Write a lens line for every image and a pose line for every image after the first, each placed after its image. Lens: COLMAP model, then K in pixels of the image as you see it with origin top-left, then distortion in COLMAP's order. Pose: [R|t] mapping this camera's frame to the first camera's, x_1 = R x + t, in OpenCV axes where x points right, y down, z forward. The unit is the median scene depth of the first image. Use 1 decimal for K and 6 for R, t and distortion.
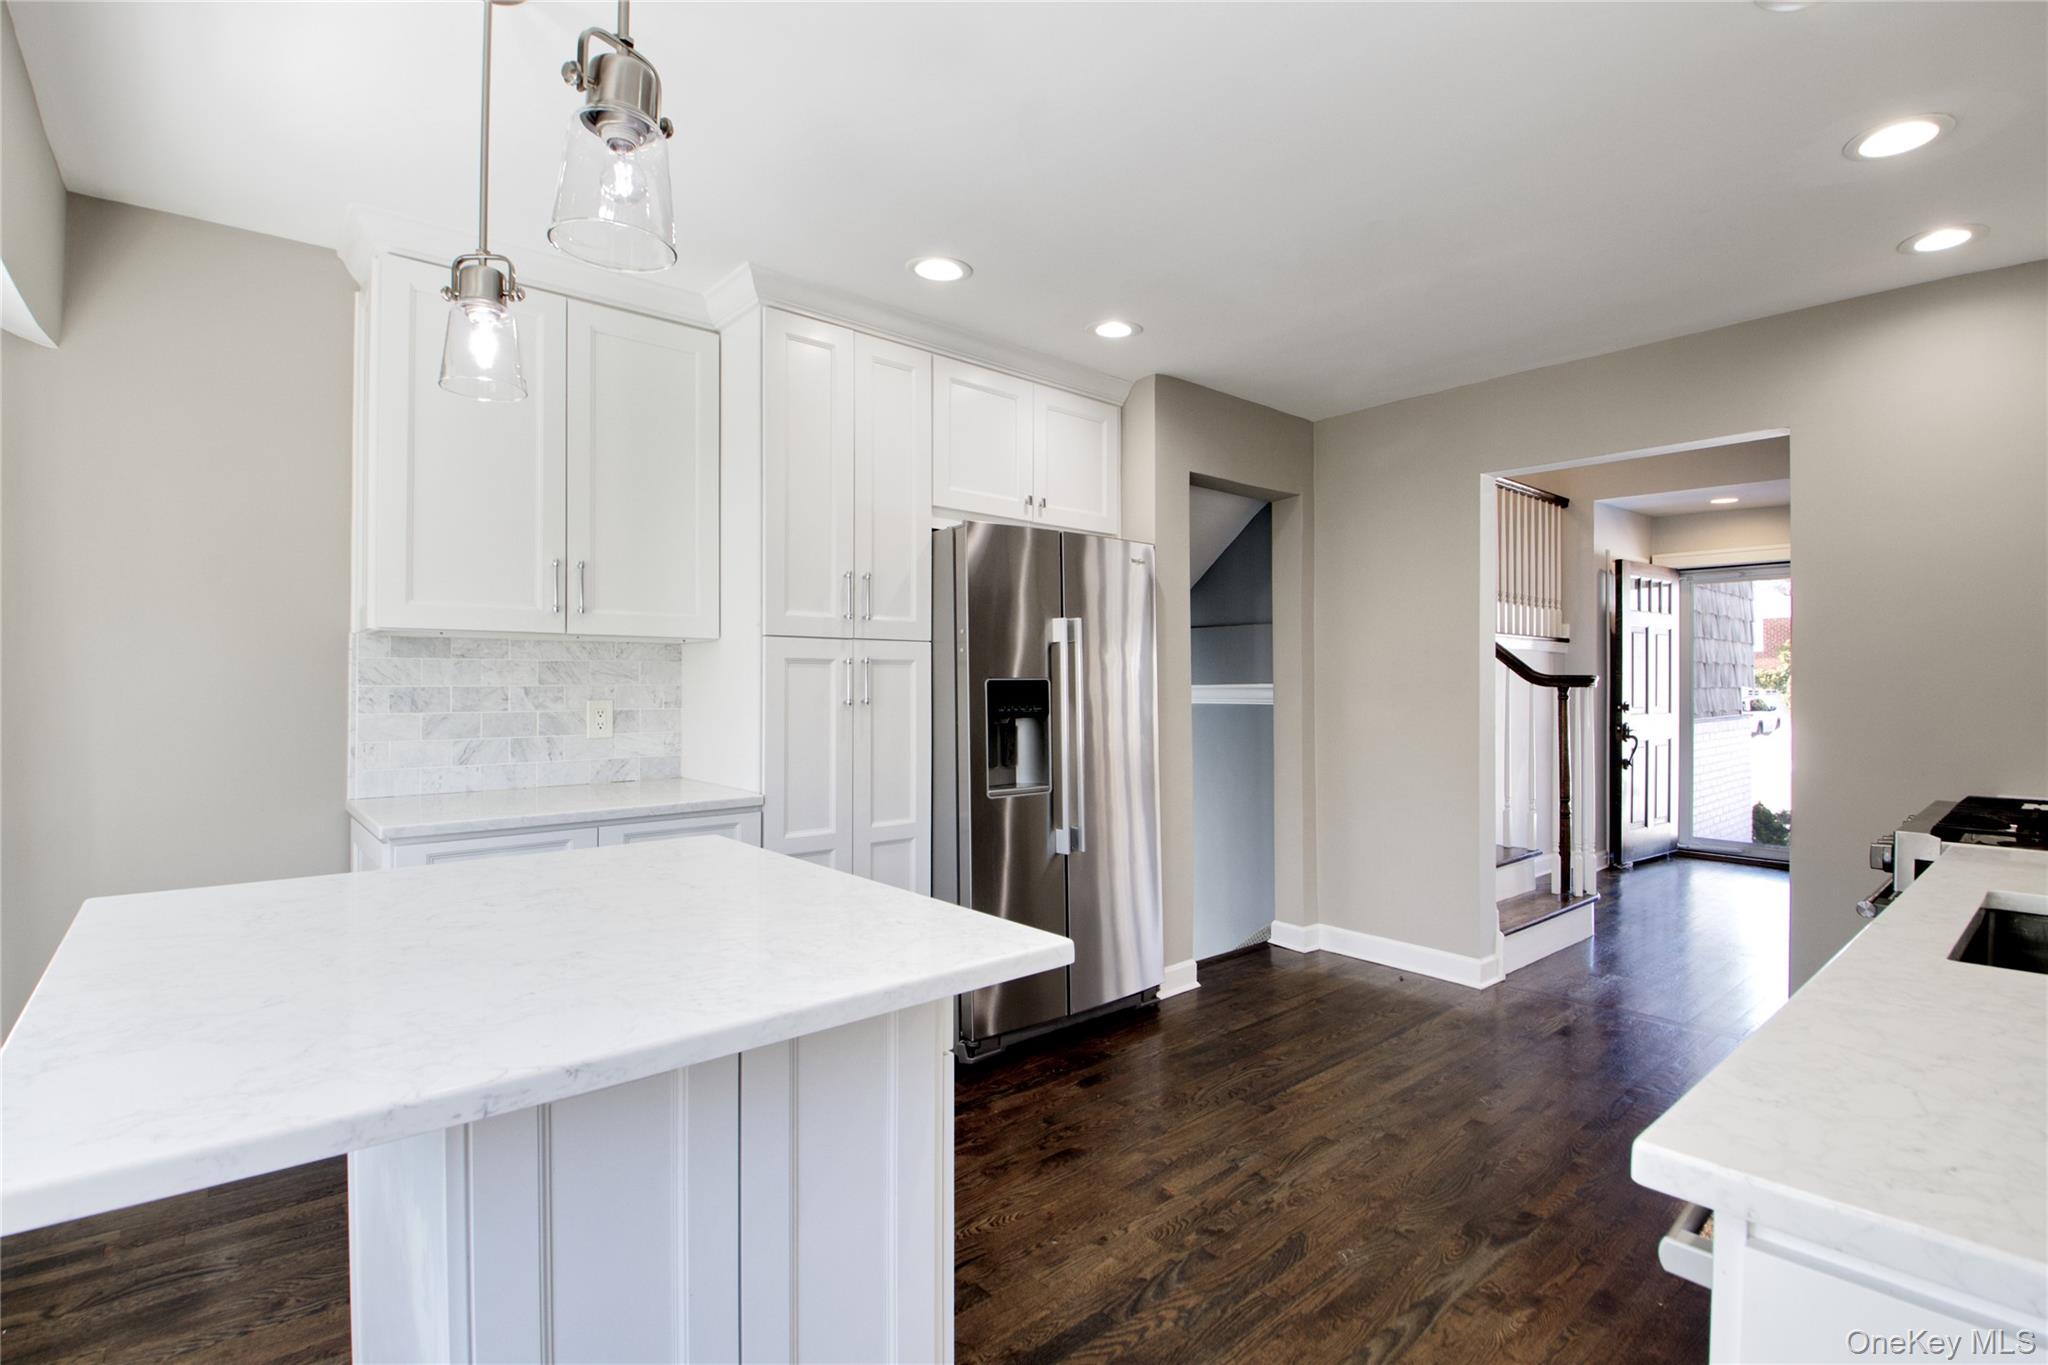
lens RADIAL K [[953.1, 0, 1023.3], [0, 953.1, 678.5], [0, 0, 1]] dist [0.014115, -0.020224]
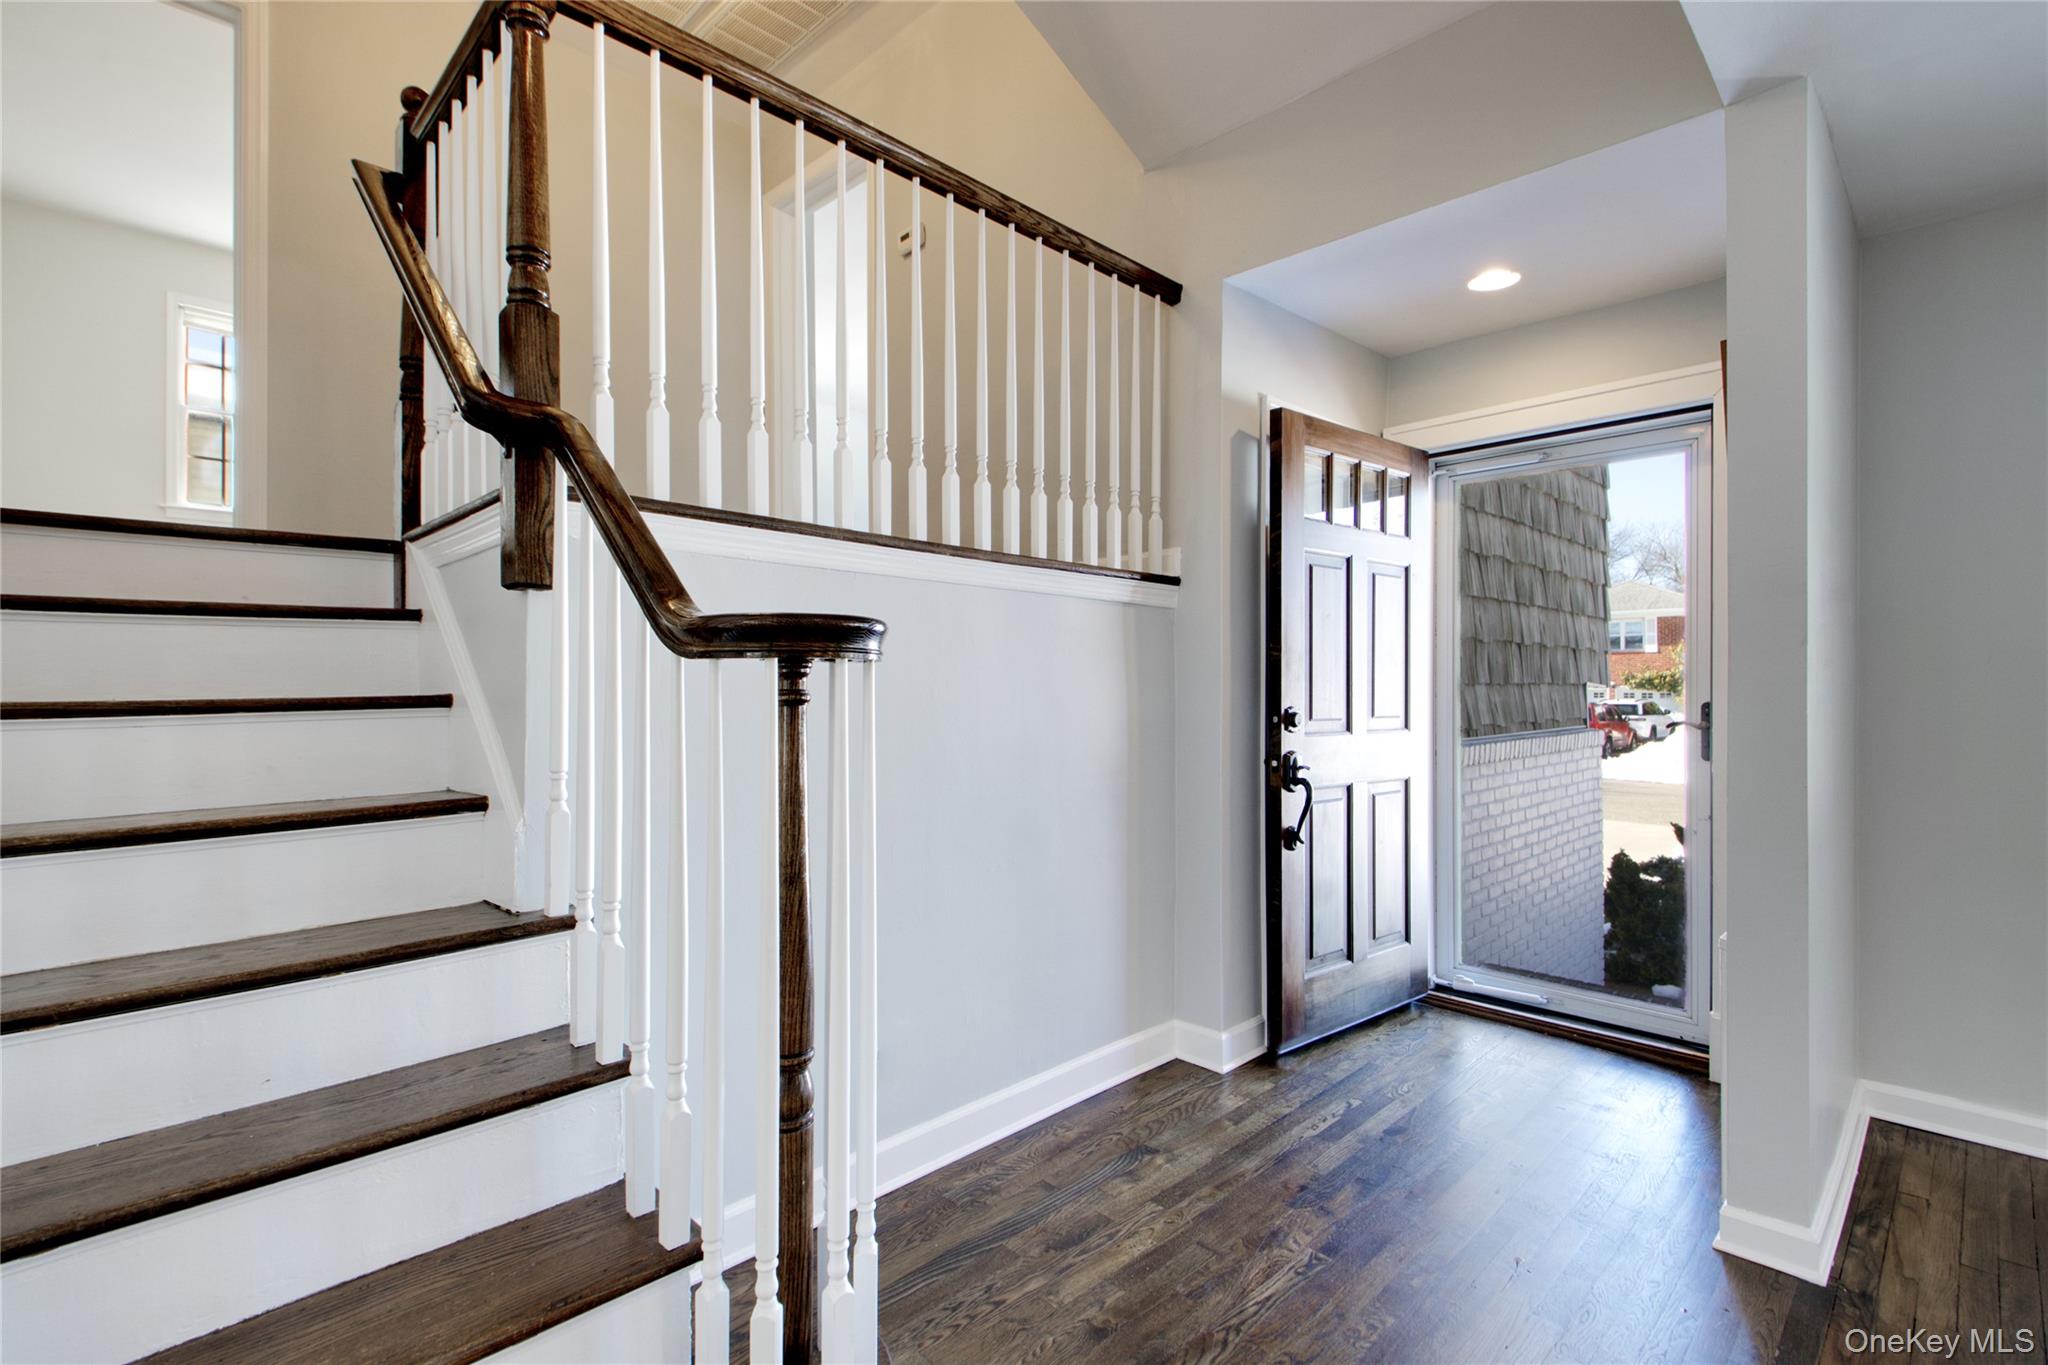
lens RADIAL K [[938.6, 0, 1024.0], [0, 938.6, 682.5], [0, 0, 1]] dist [0.081332, -0.054668]
pose [[0.997376, -0.004708, 0.072246, 0.455685], [0.004959, 0.999982, -0.003291, 0.012410], [-0.072229, 0.003641, 0.997381, 0.529253]]
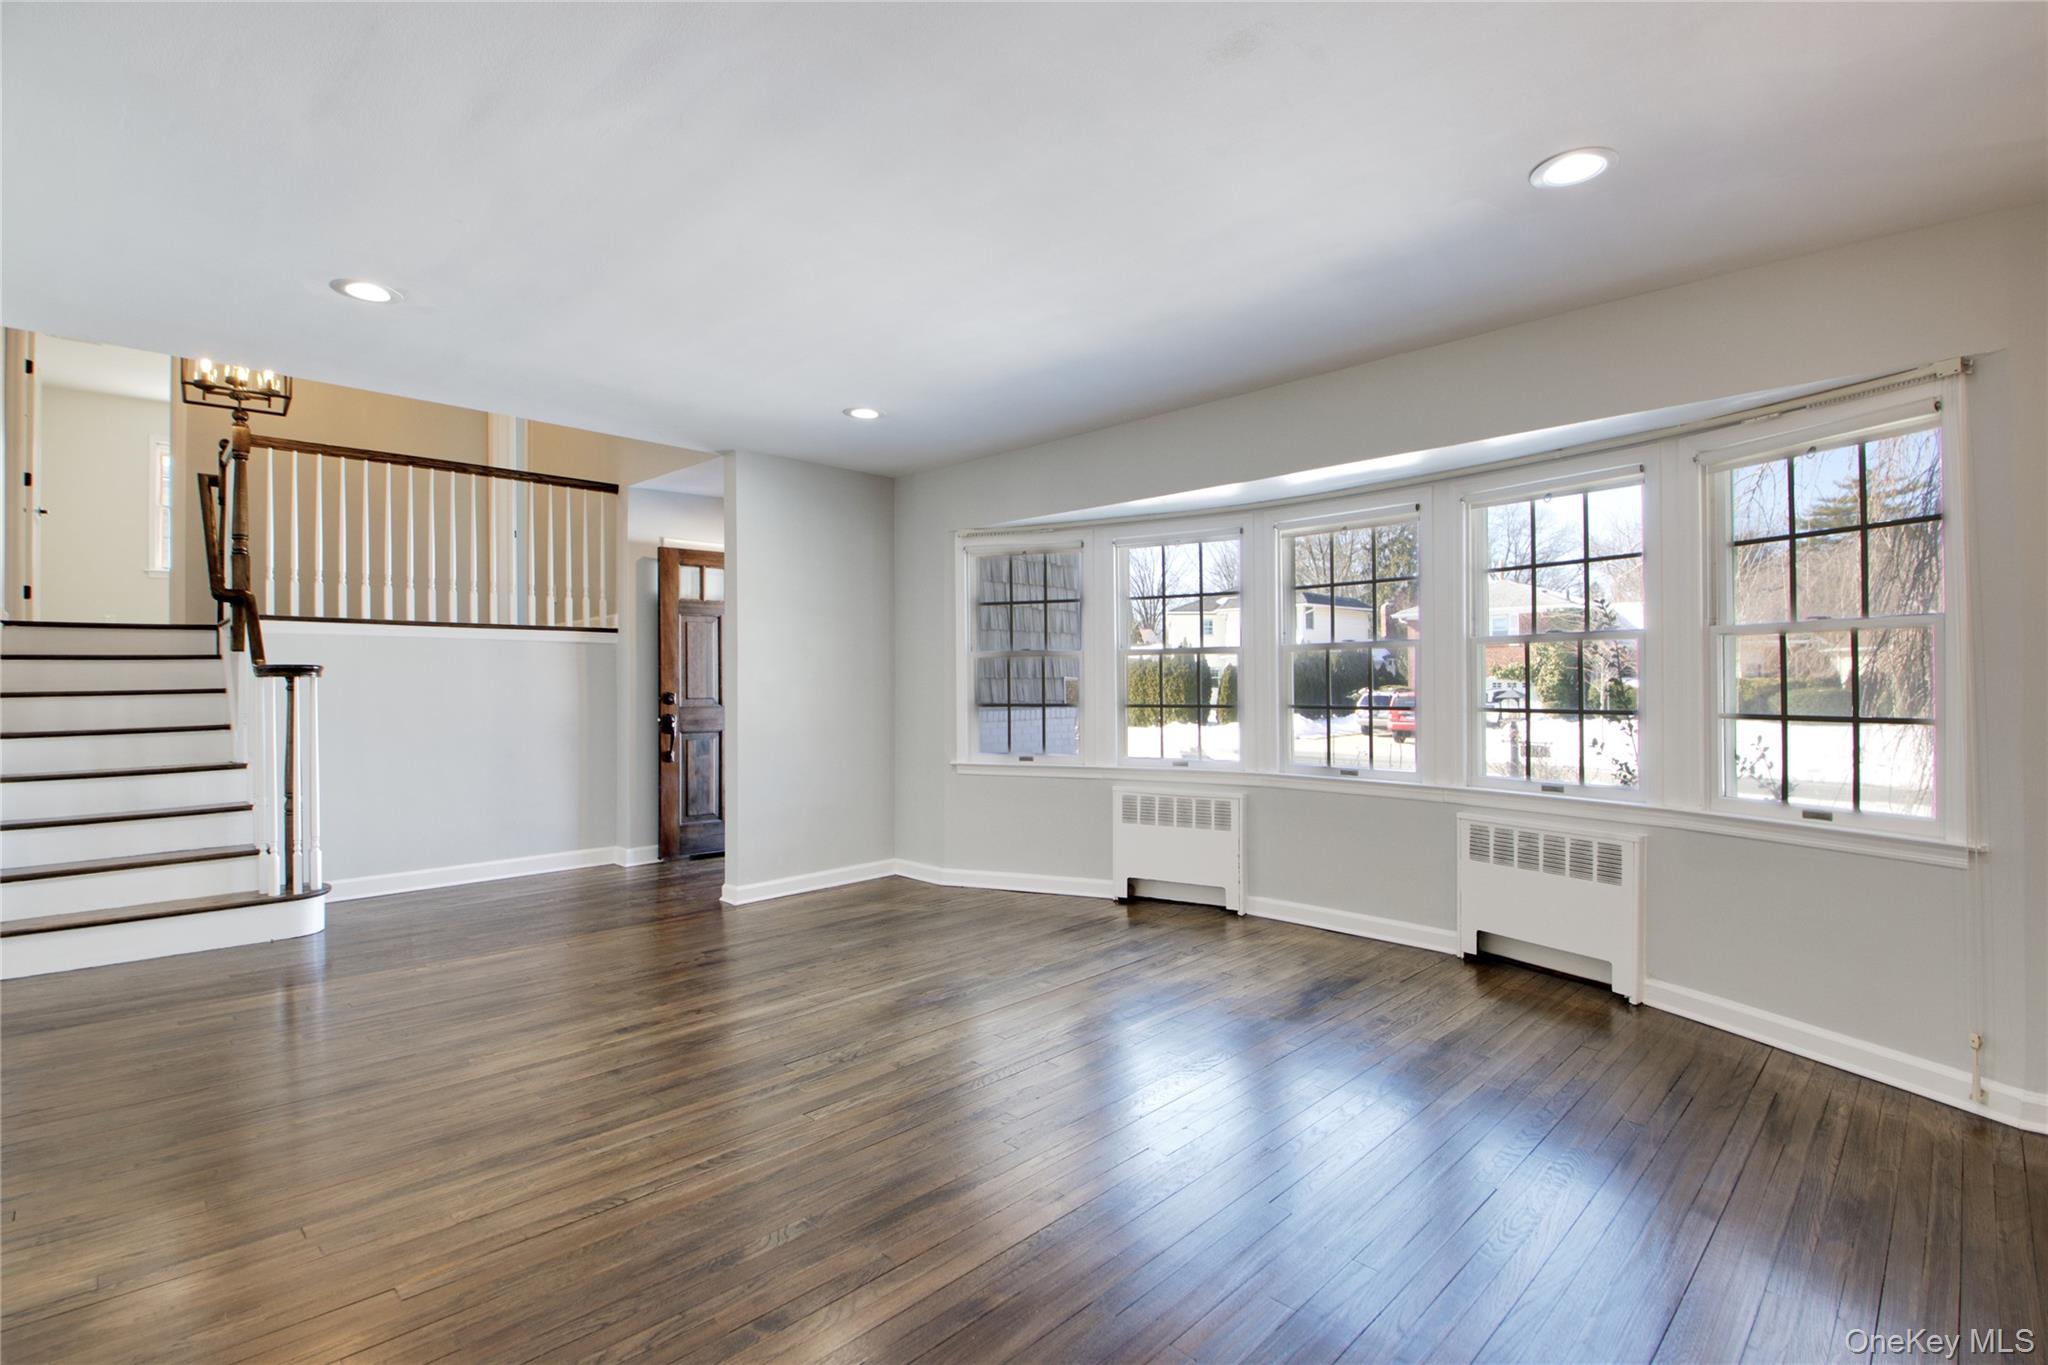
lens RADIAL K [[953.1, 0, 1023.3], [0, 953.1, 678.5], [0, 0, 1]] dist [0.014115, -0.020224]
pose [[0.996924, -0.010378, 0.077687, 0.916788], [0.010408, 0.999946, 0.000019, 0.013226], [-0.077683, 0.000790, 0.996978, -0.021589]]
